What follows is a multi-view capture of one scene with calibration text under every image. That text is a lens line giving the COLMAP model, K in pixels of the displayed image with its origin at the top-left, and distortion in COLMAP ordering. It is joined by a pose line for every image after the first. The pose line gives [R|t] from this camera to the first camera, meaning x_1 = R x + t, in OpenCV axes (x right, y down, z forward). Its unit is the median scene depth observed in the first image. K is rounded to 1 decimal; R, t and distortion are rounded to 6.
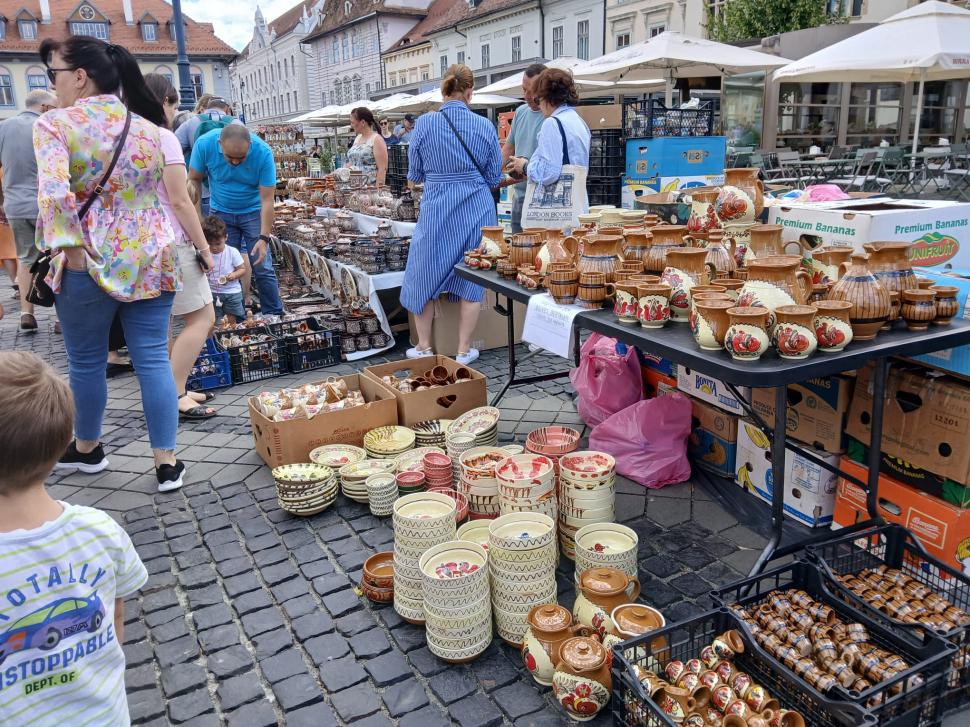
lens RADIAL K [[759.7, 0, 482.1], [0, 759.7, 358.4], [0, 0, 1]] dist [0.032722, -0.078091]
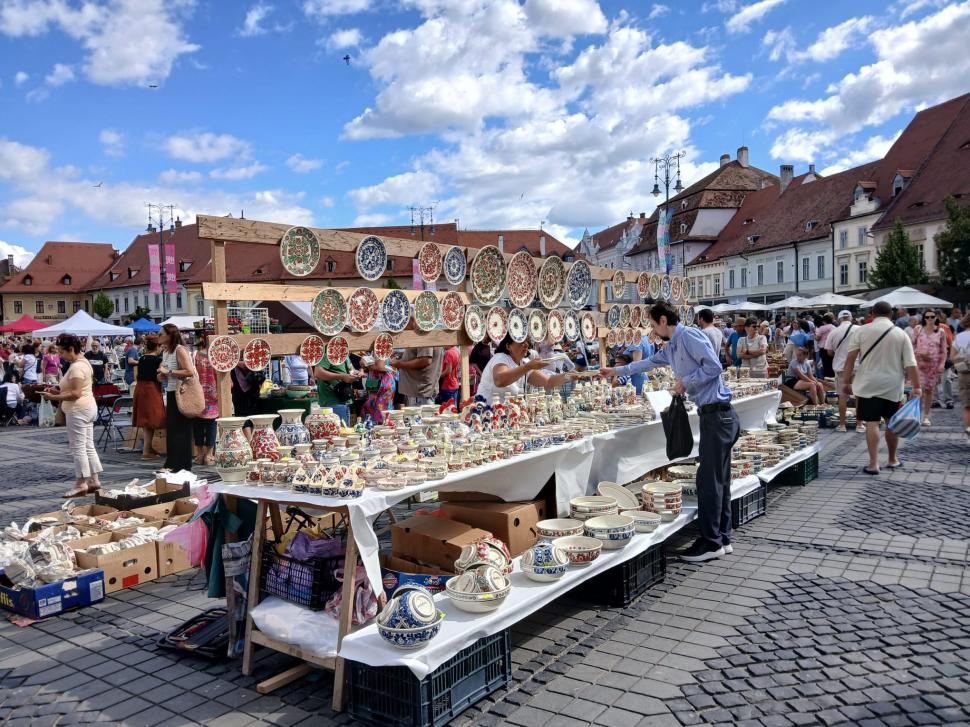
lens RADIAL K [[759.7, 0, 485.9], [0, 759.7, 365.3], [0, 0, 1]] dist [0.032722, -0.078091]
pose [[0.945726, 0.017884, -0.324472, -0.016468], [-0.086797, 0.976111, -0.199184, 0.159911], [0.313158, 0.216536, 0.924686, -0.595266]]
